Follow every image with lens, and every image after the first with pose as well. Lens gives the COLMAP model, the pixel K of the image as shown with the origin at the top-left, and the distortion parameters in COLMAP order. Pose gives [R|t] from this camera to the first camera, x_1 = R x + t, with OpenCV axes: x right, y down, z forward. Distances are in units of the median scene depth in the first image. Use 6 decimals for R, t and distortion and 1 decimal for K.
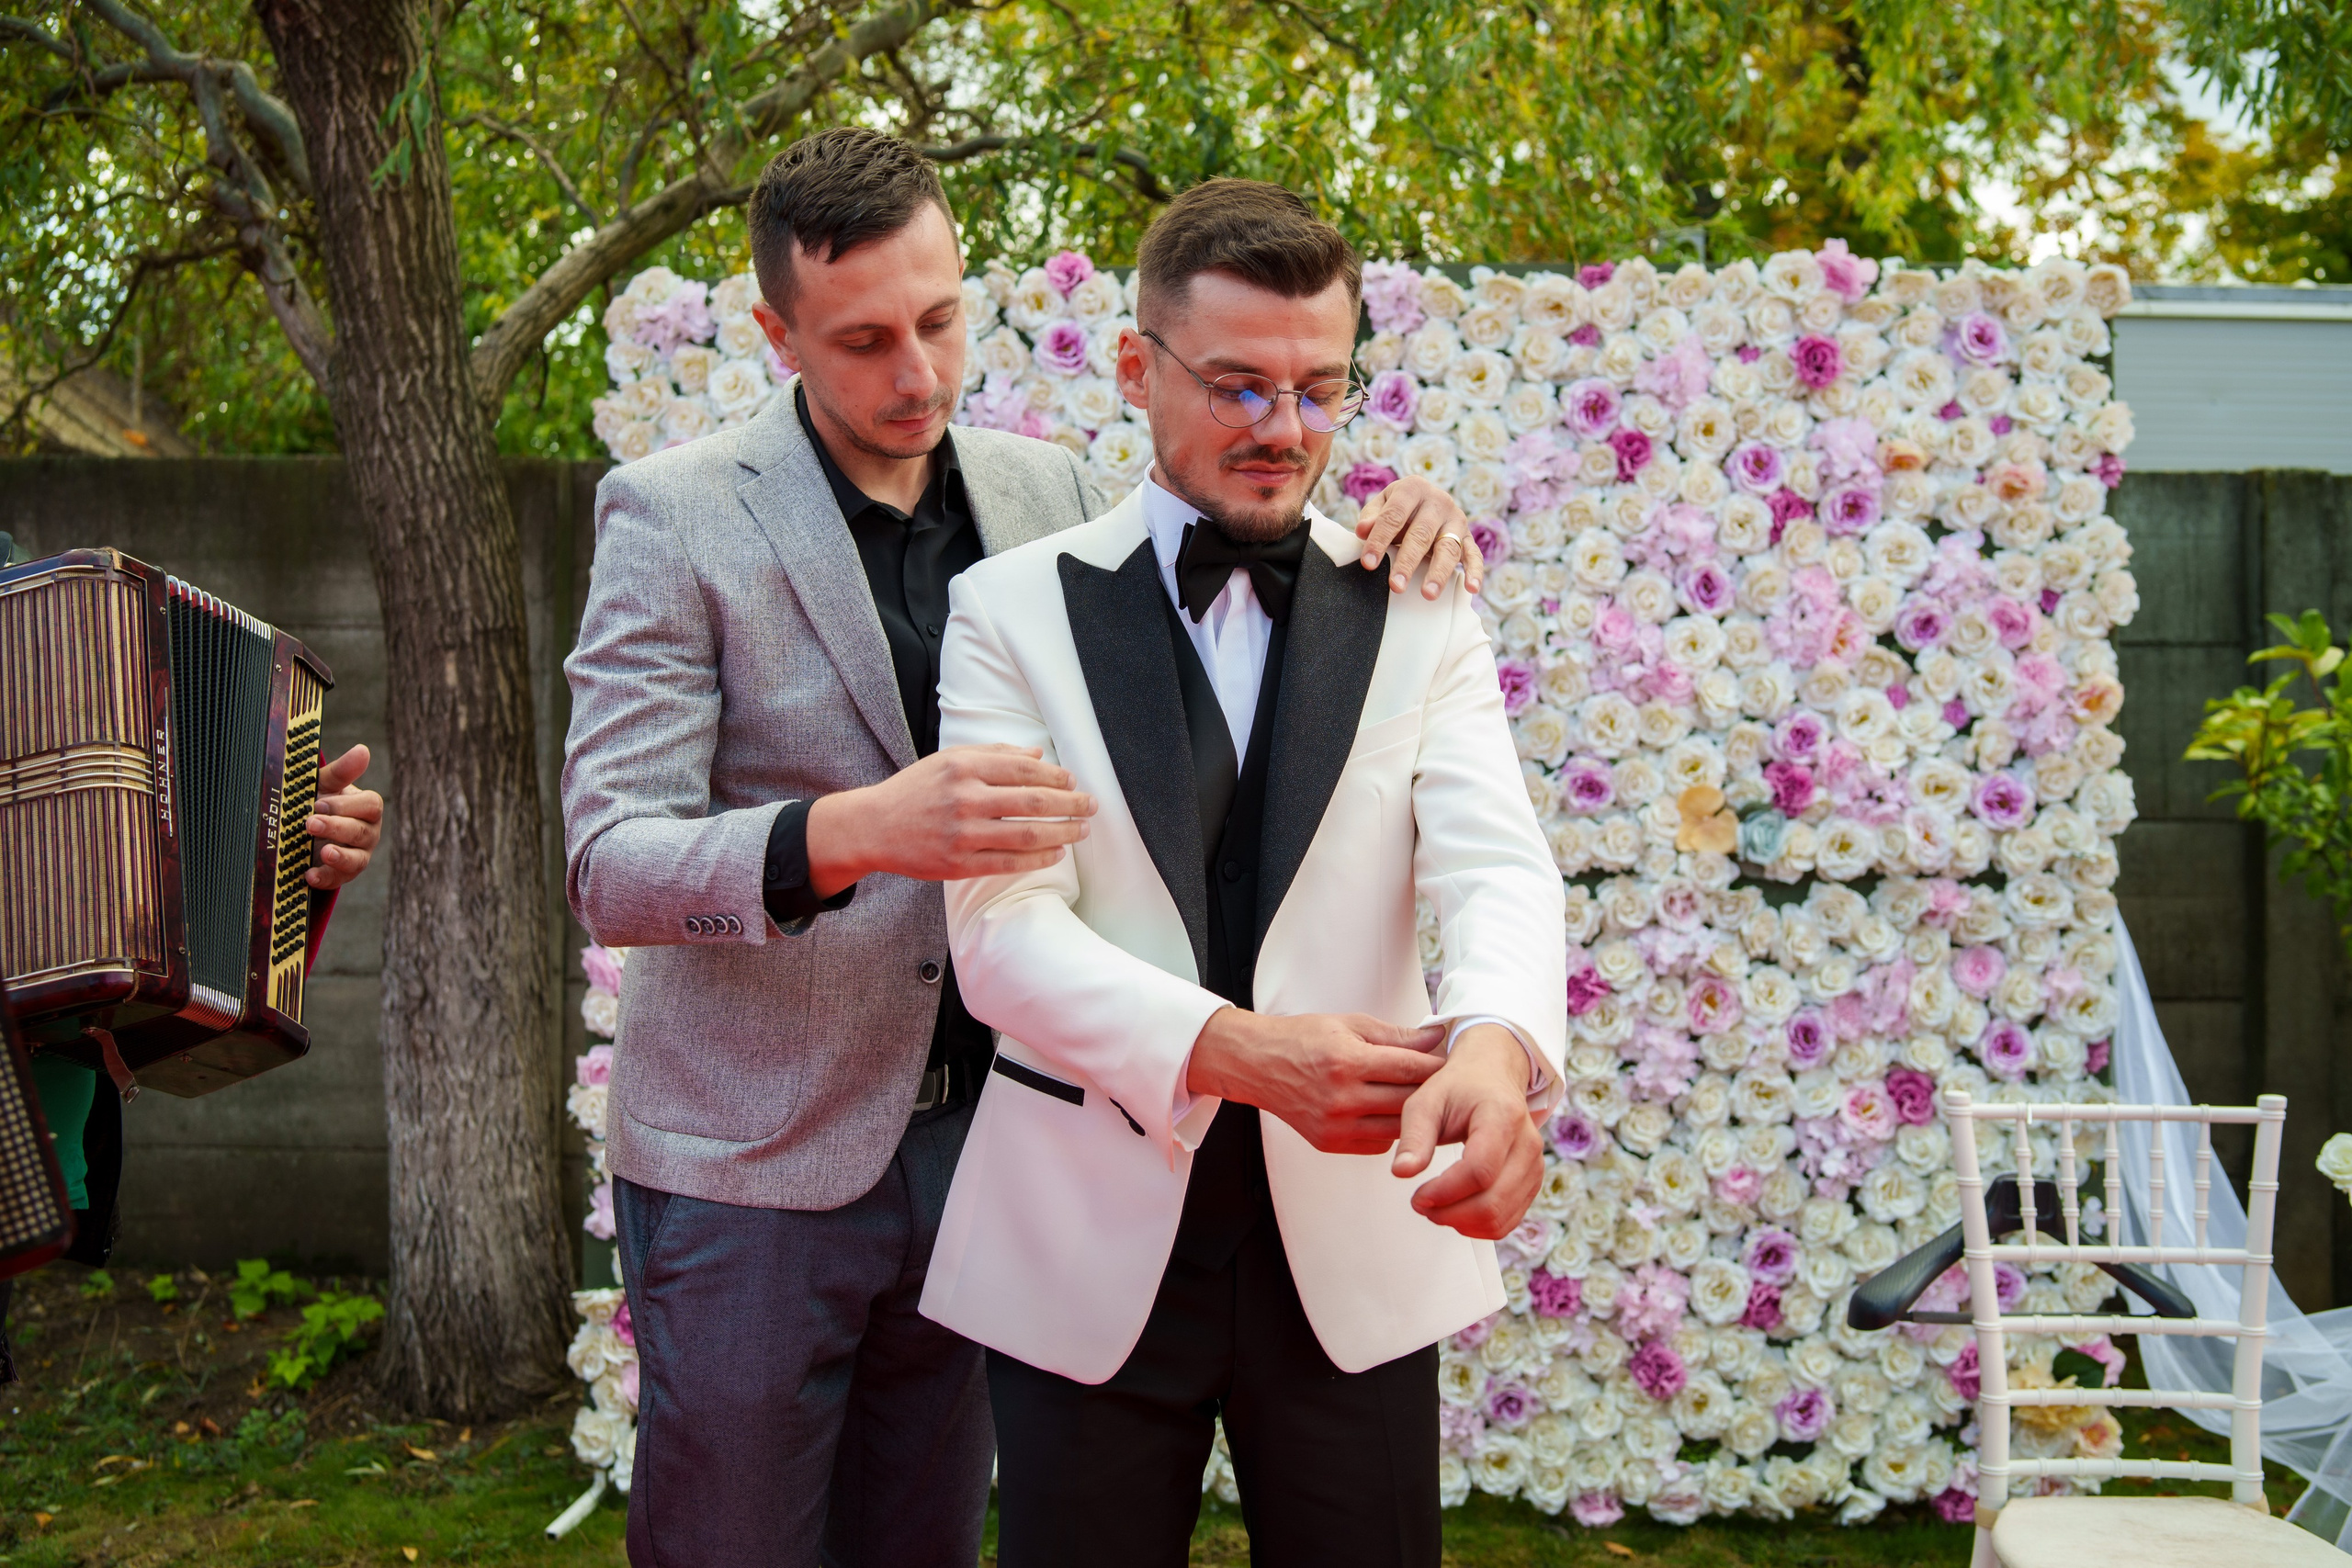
lens RADIAL K [[2276.5, 0, 1180.7], [0, 2276.5, 776.7], [0, 0, 1]] dist [-0.102916, 0.093513]
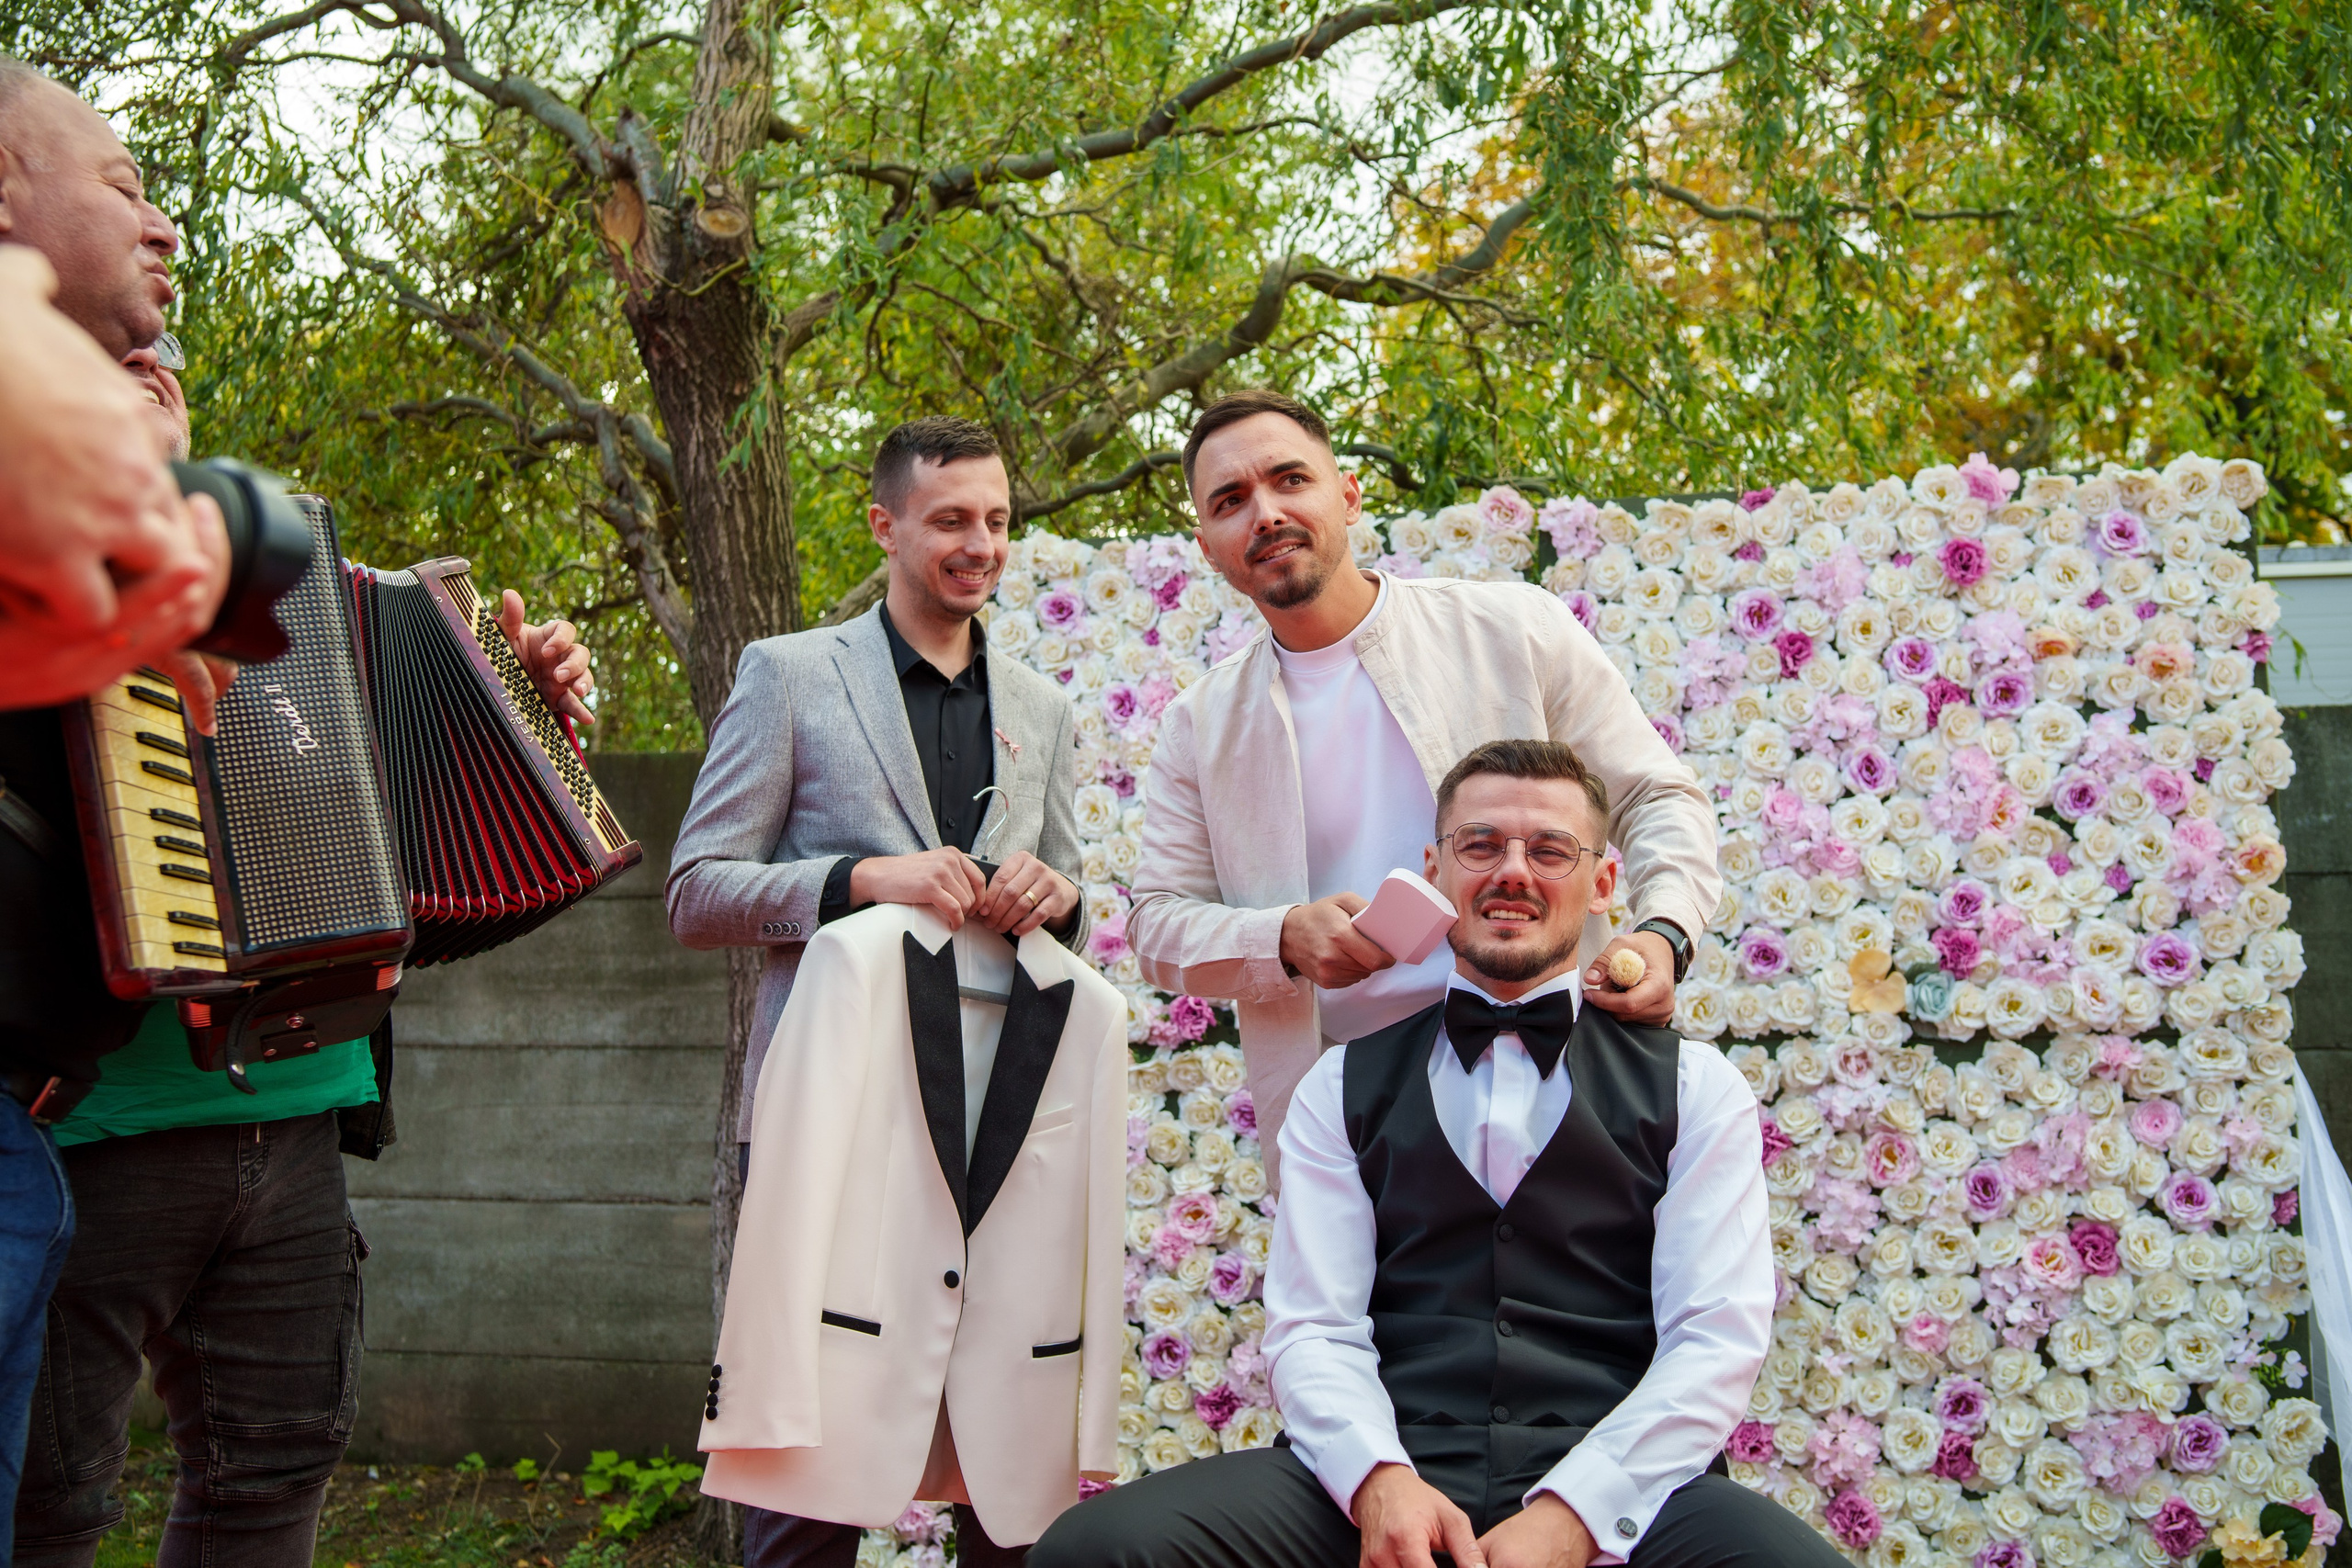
lens RADIAL K [[2279.3, 0, 1173.1], [0, 2279.3, 782.5], [0, 0, 1]] dist [-0.099937, 0.090894]
pose [[0.980605, -0.028801, -0.193868, 0.114781], [-0.007281, 0.983109, -0.182879, 0.122043], [0.195861, 0.180743, 0.963831, -0.105286]]
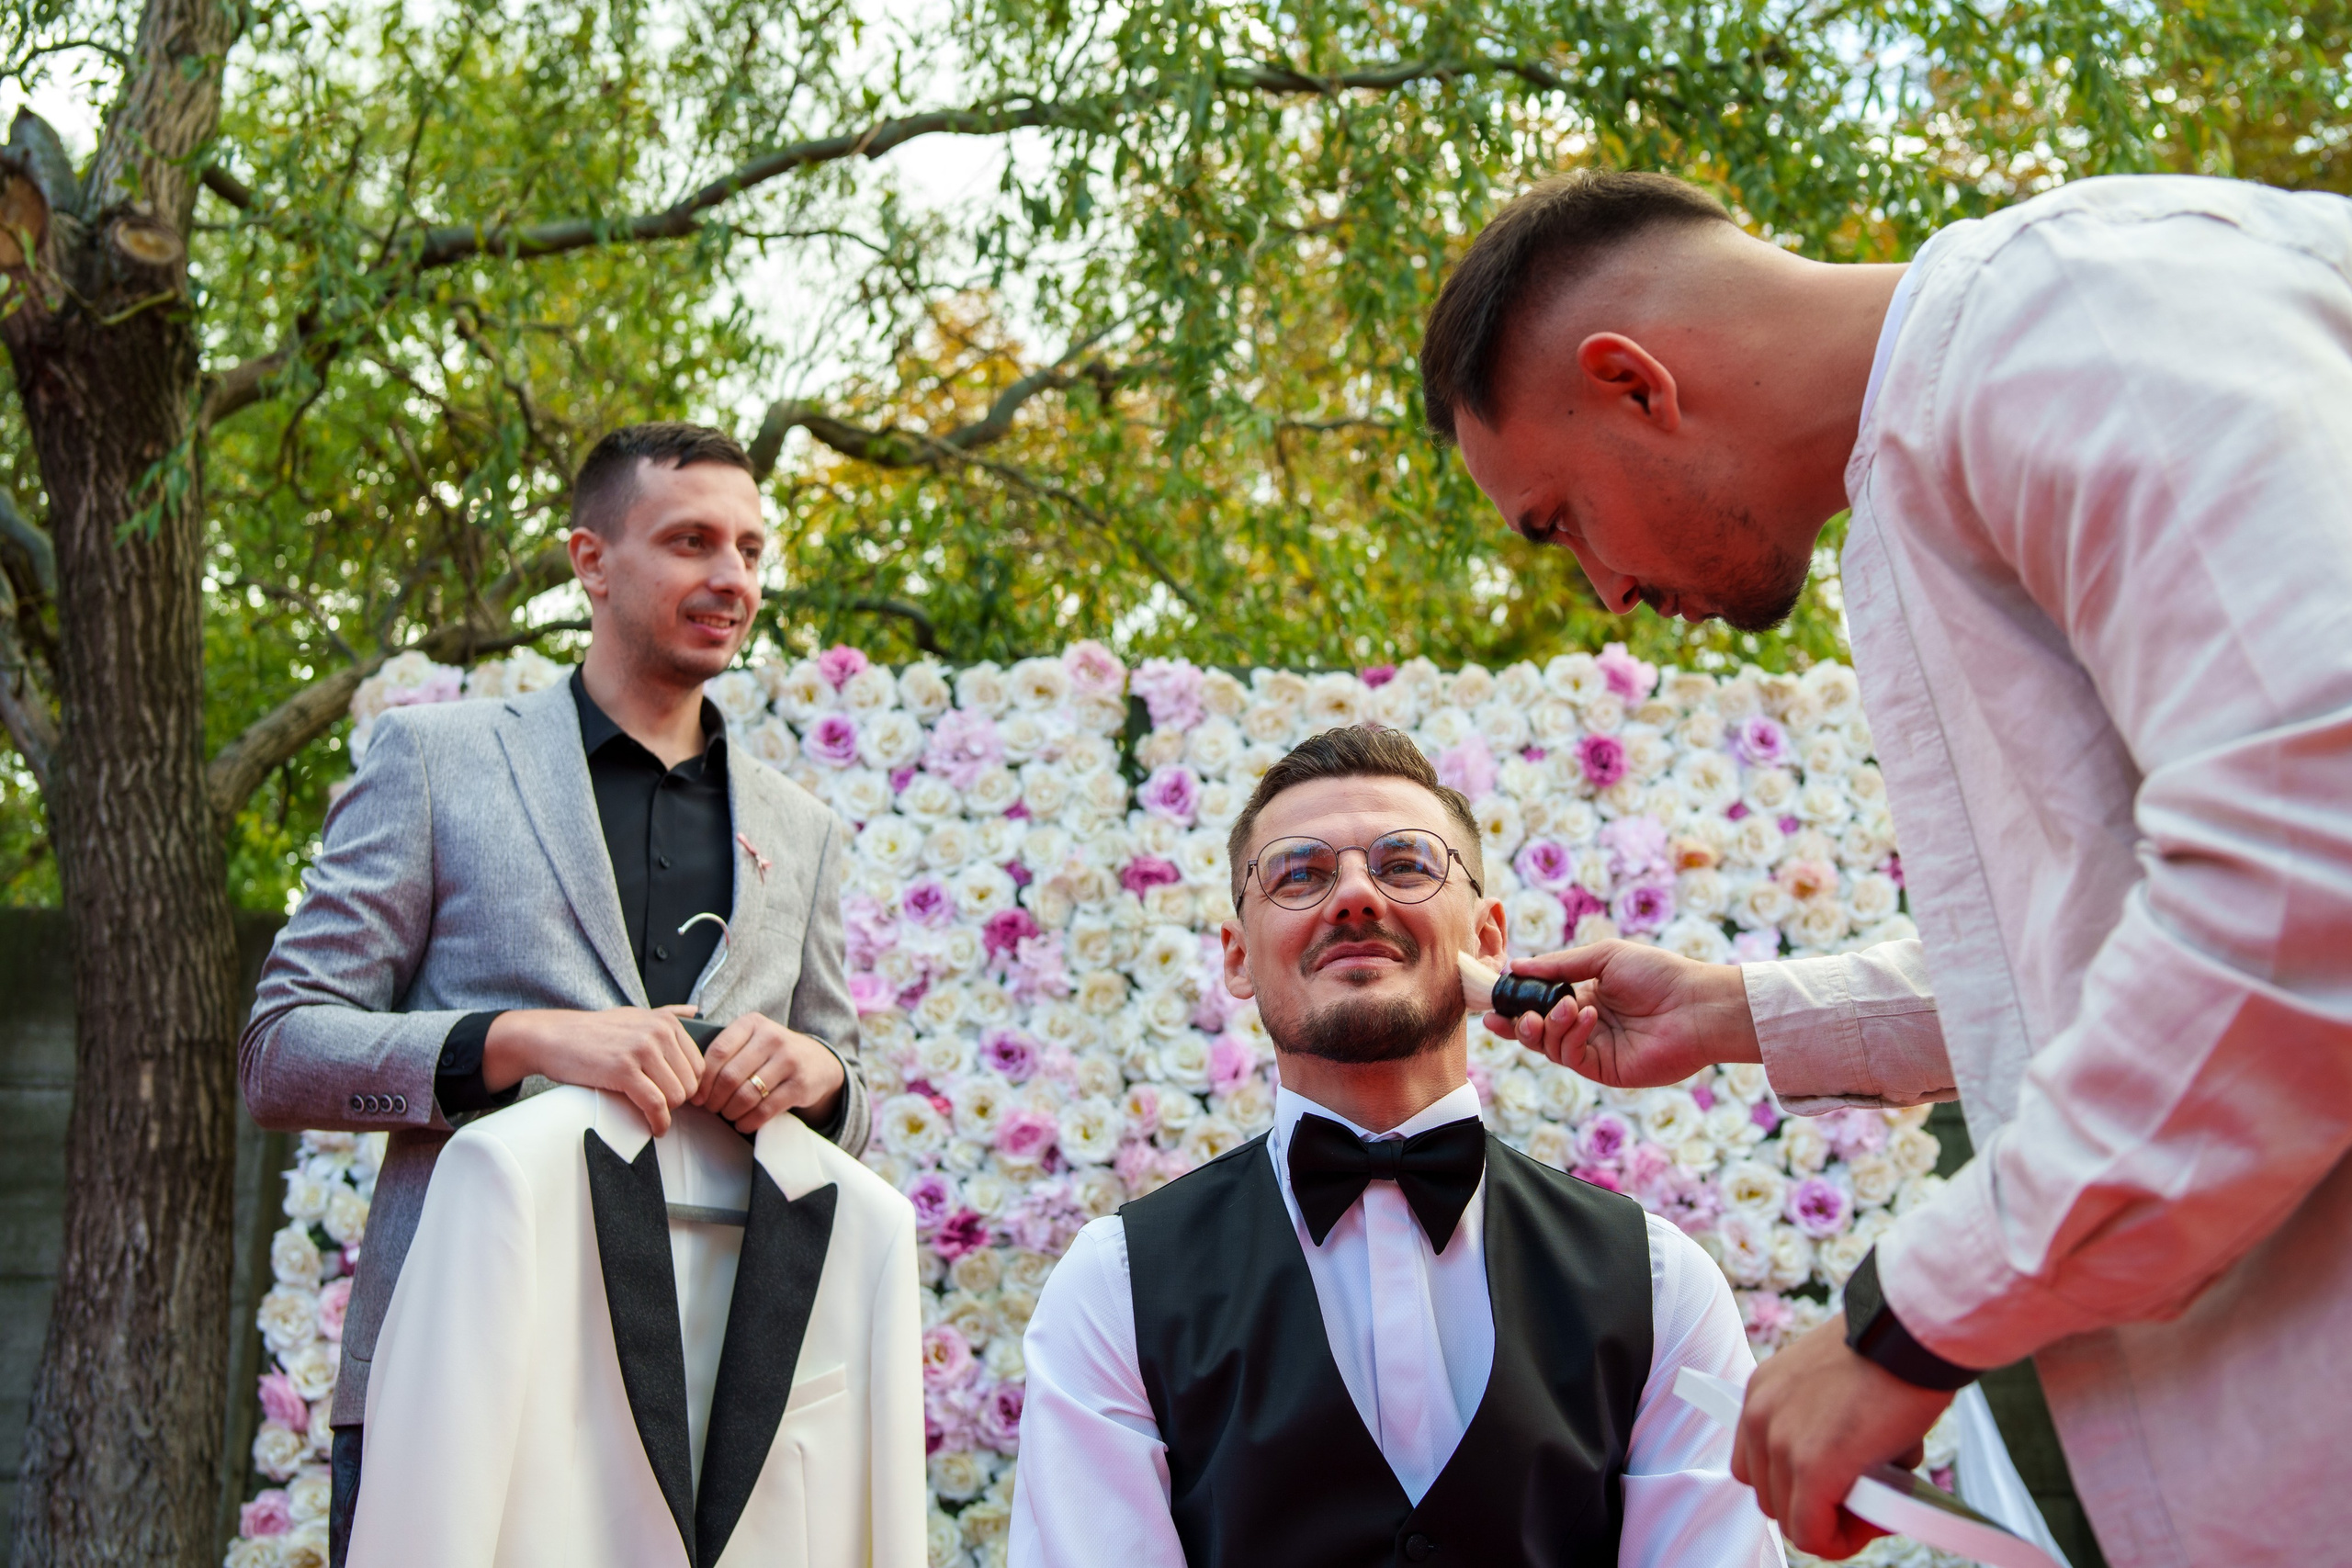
lens RADIAL K [[2276.5, 0, 1180.7], [0, 2276.5, 776.7], [0, 0, 1]] dist [-0.102916, 0.093513]
pose [[0.995213, 0.023765, 0.094793, 0.004235], [0.004252, 0.958531, -0.284955, 0.104738], [-0.097634, 0.283994, 0.953842, 0.070444]]
